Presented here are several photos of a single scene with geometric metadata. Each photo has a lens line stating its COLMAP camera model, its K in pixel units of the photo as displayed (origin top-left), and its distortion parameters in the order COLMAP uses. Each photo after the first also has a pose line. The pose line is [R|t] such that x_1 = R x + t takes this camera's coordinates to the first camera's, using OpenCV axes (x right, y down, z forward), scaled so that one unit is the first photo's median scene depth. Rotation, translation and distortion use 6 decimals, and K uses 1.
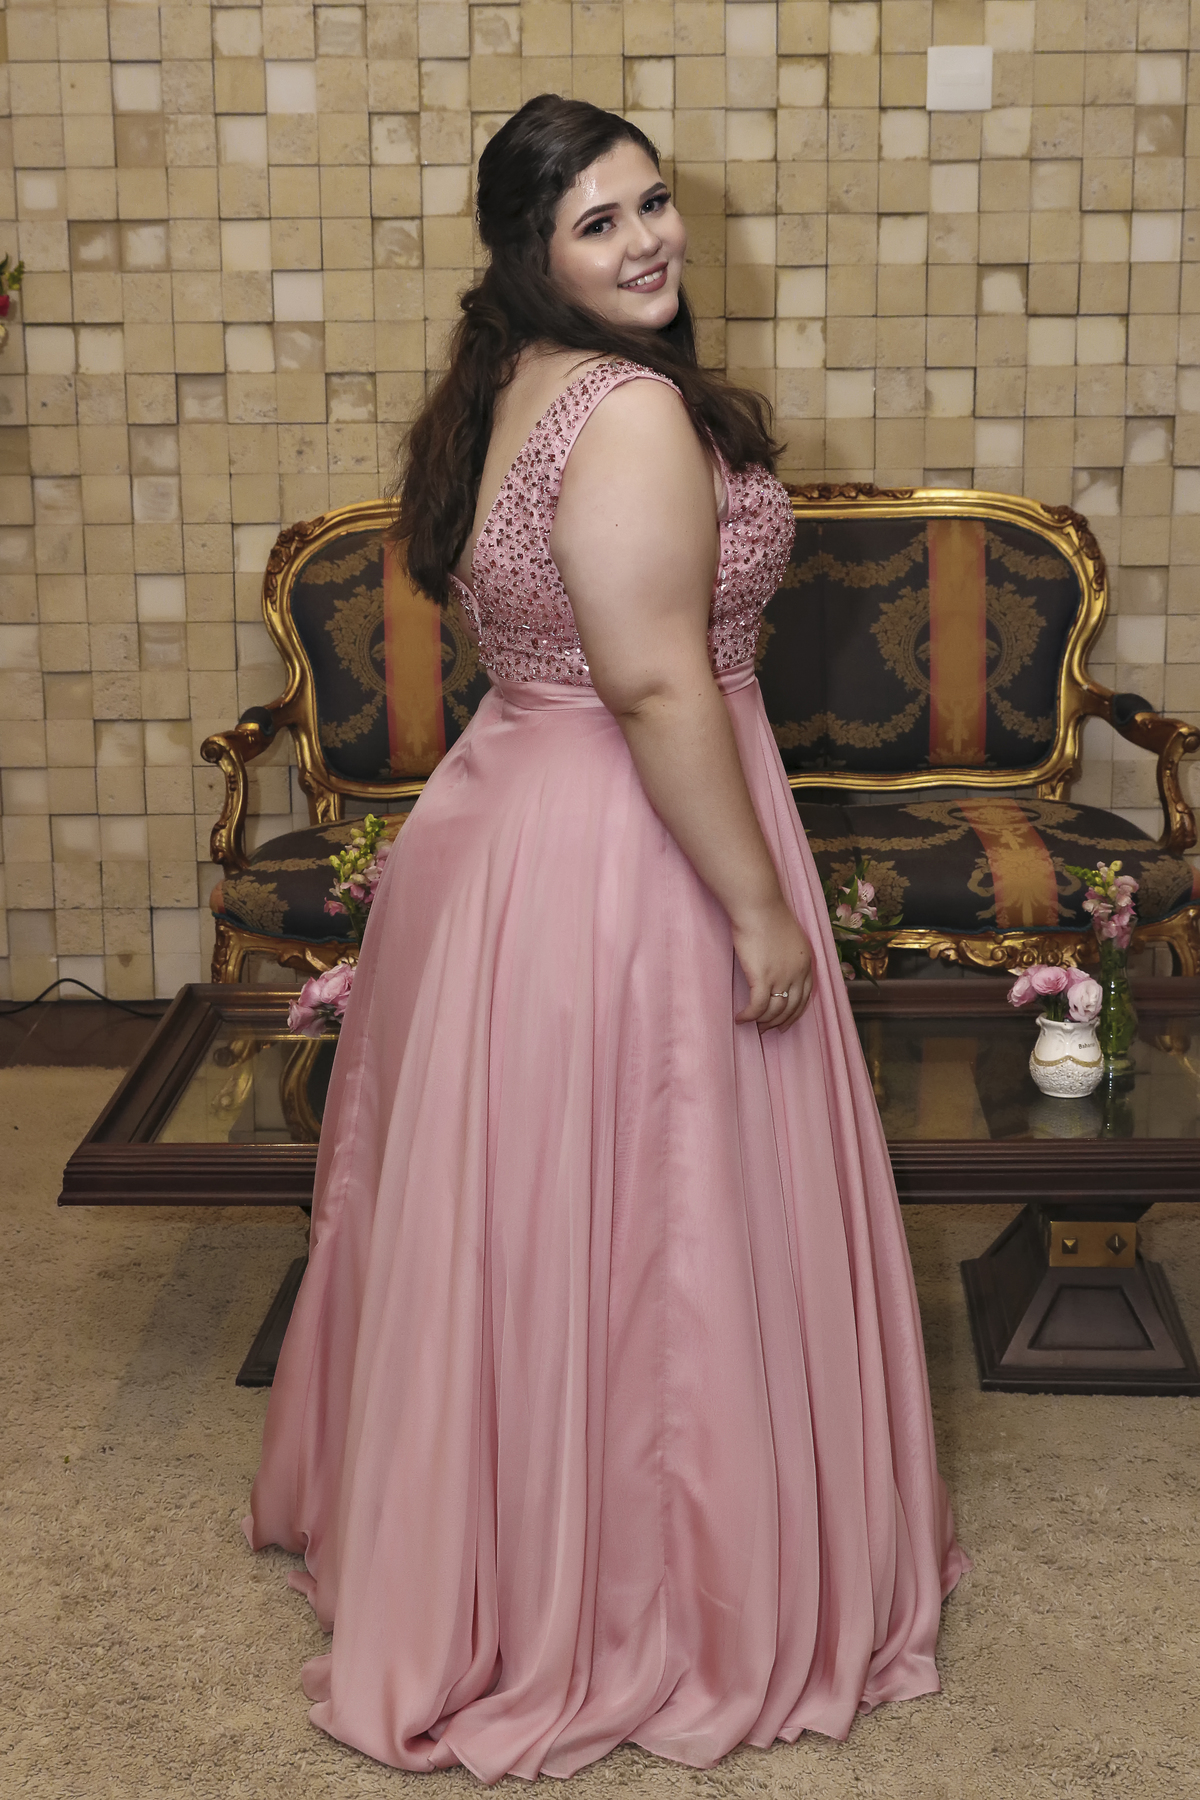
lens RADIAL K [[2705.2, 0, 602.3], [0, 2705.2, 894.5], [0, 0, 1]] dist [0.016873, 0.000000]
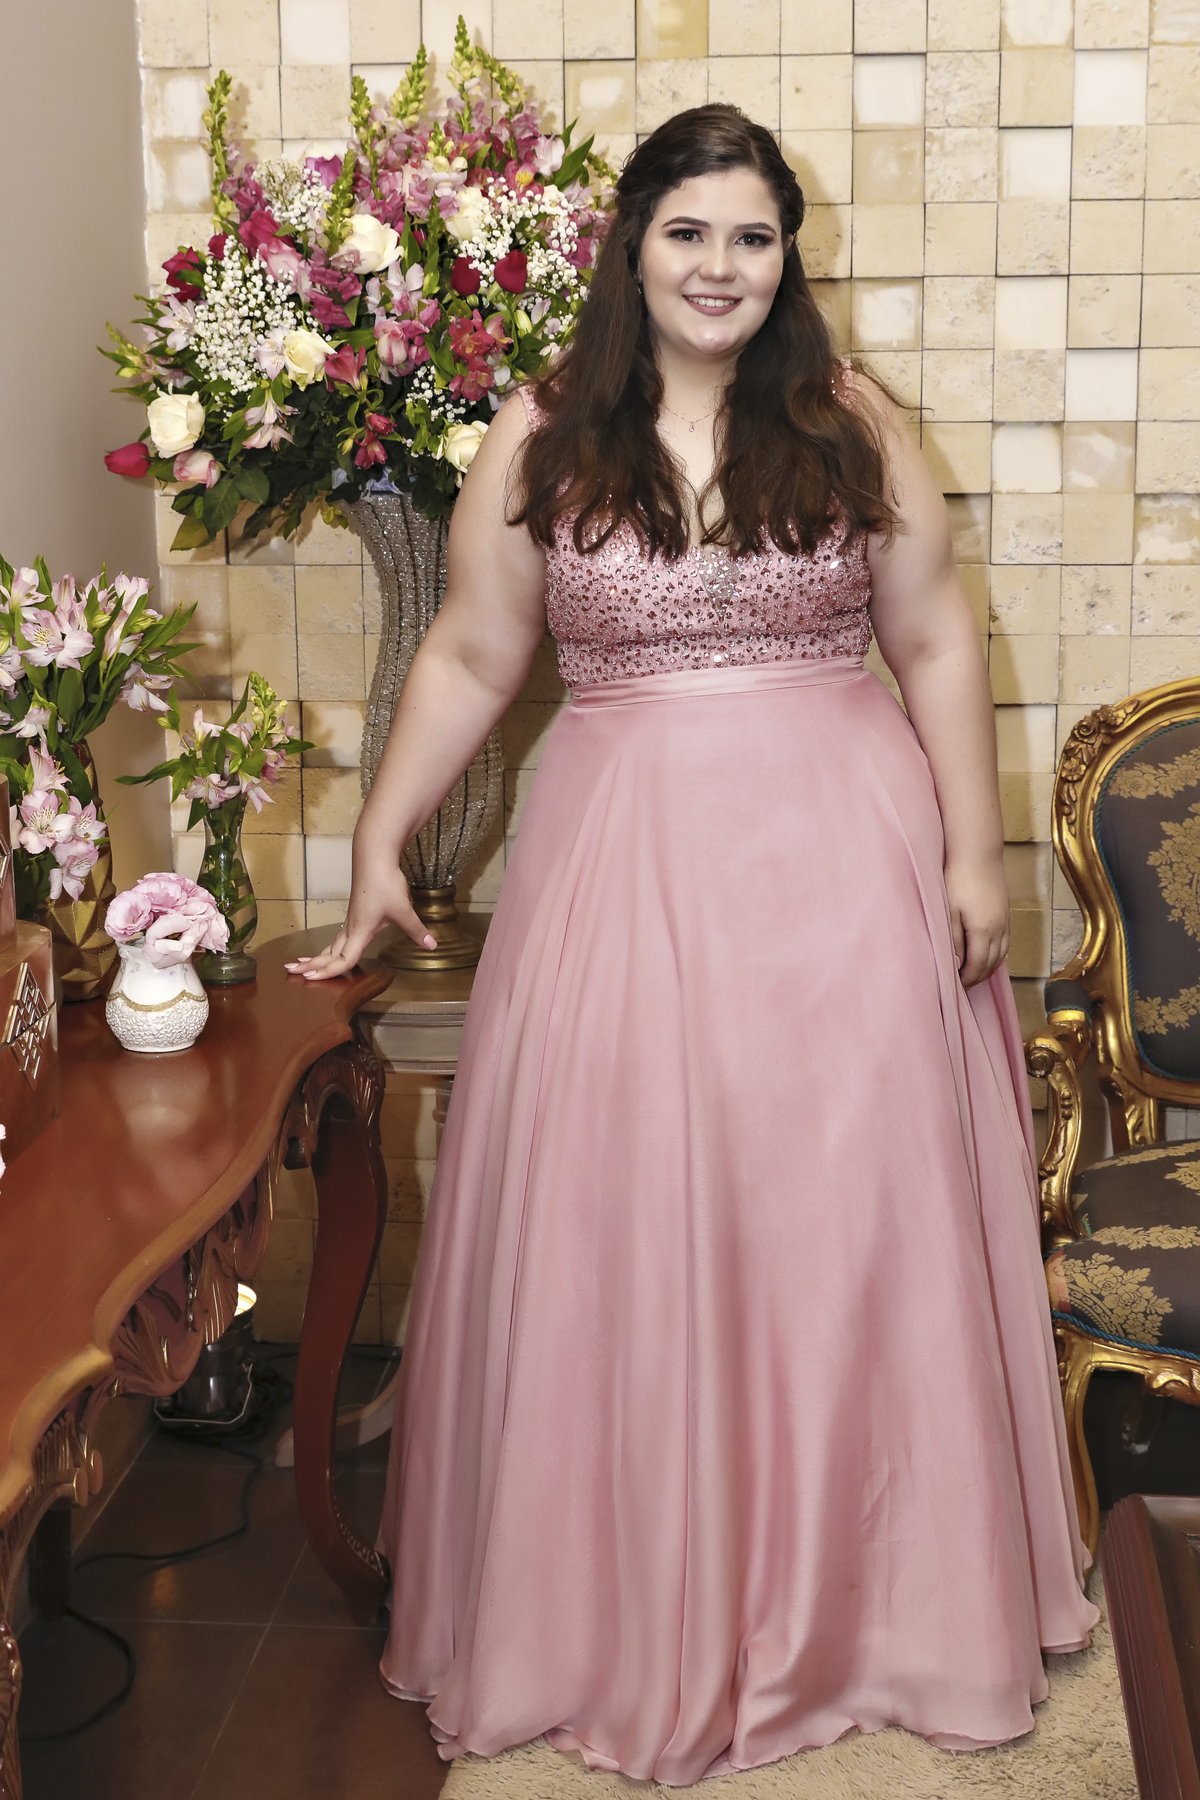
lens RADIAL K [[2705.2, 0, 599.3], [0, 2705.2, 905.8], [0, 0, 1]] dist [0.016873, 0.000000]
pose [[0.995479, 0.021032, -0.092622, -0.176134], [-0.023178, 0.999486, -0.022160, -0.067992], [0.092108, 0.024207, 0.995455, 0.294463]]
